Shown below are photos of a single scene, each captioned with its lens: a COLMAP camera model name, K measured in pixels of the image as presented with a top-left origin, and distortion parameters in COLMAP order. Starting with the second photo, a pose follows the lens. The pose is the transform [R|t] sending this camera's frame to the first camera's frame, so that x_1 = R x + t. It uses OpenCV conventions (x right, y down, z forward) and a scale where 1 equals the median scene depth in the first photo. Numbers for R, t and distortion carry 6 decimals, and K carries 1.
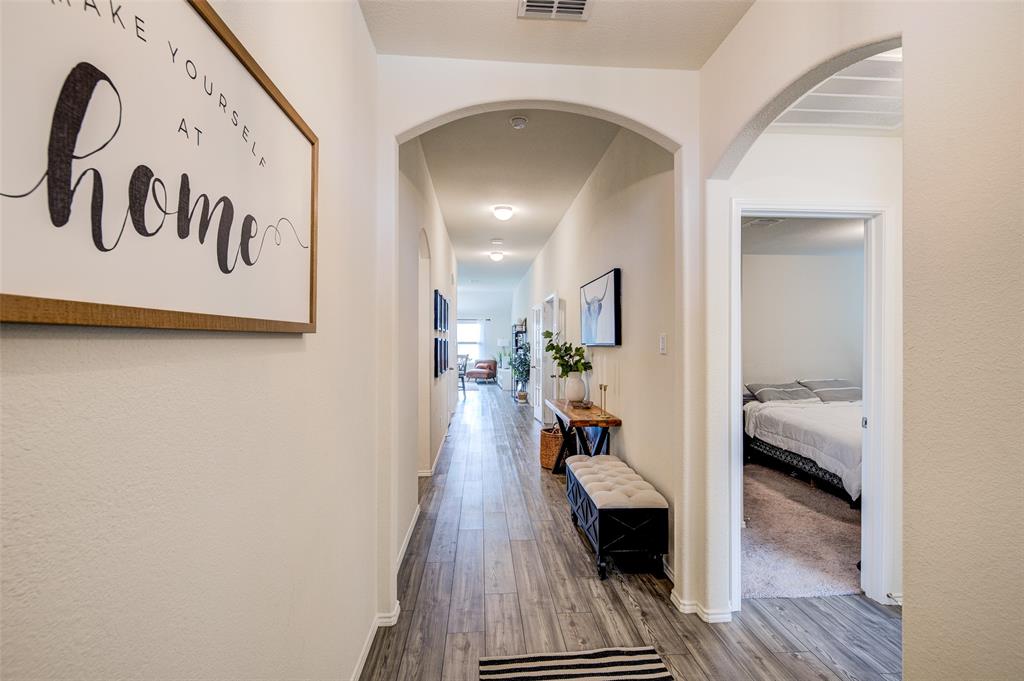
lens RADIAL K [[450.1, 0, 513.6], [0, 450.1, 338.4], [0, 0, 1]] dist [-0.000528, -0.000030]
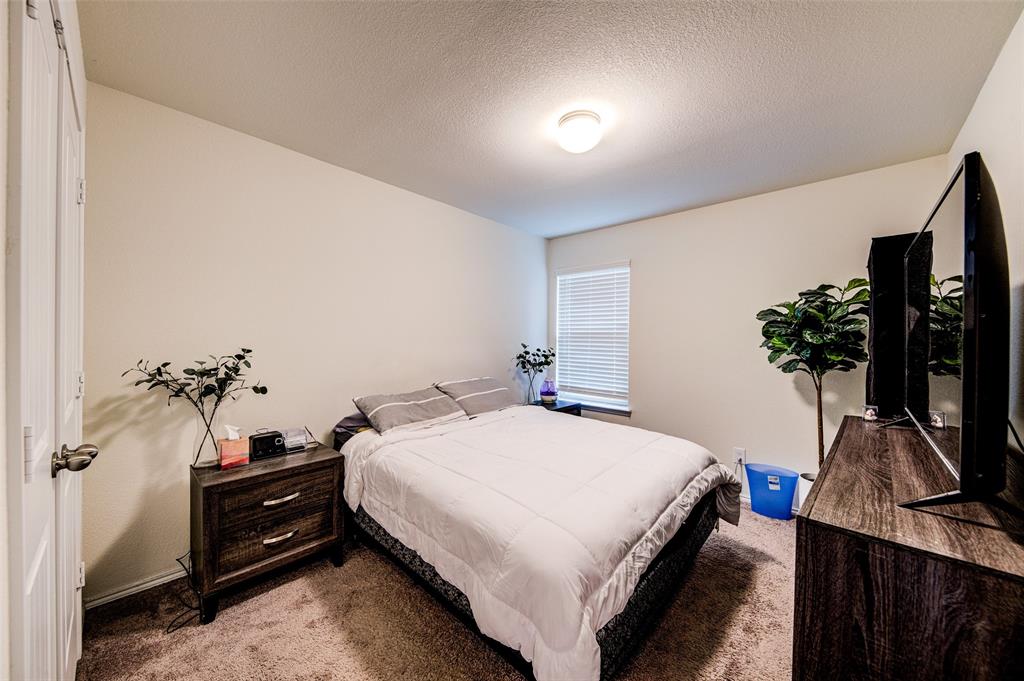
lens RADIAL K [[381.7, 0, 514.0], [0, 381.7, 340.0], [0, 0, 1]] dist [0.000092, 0.000002]
pose [[0.722063, -0.000900, 0.691827, 0.349622], [-0.007922, 0.999923, 0.009569, 0.024423], [-0.691782, -0.012390, 0.722000, 0.551749]]
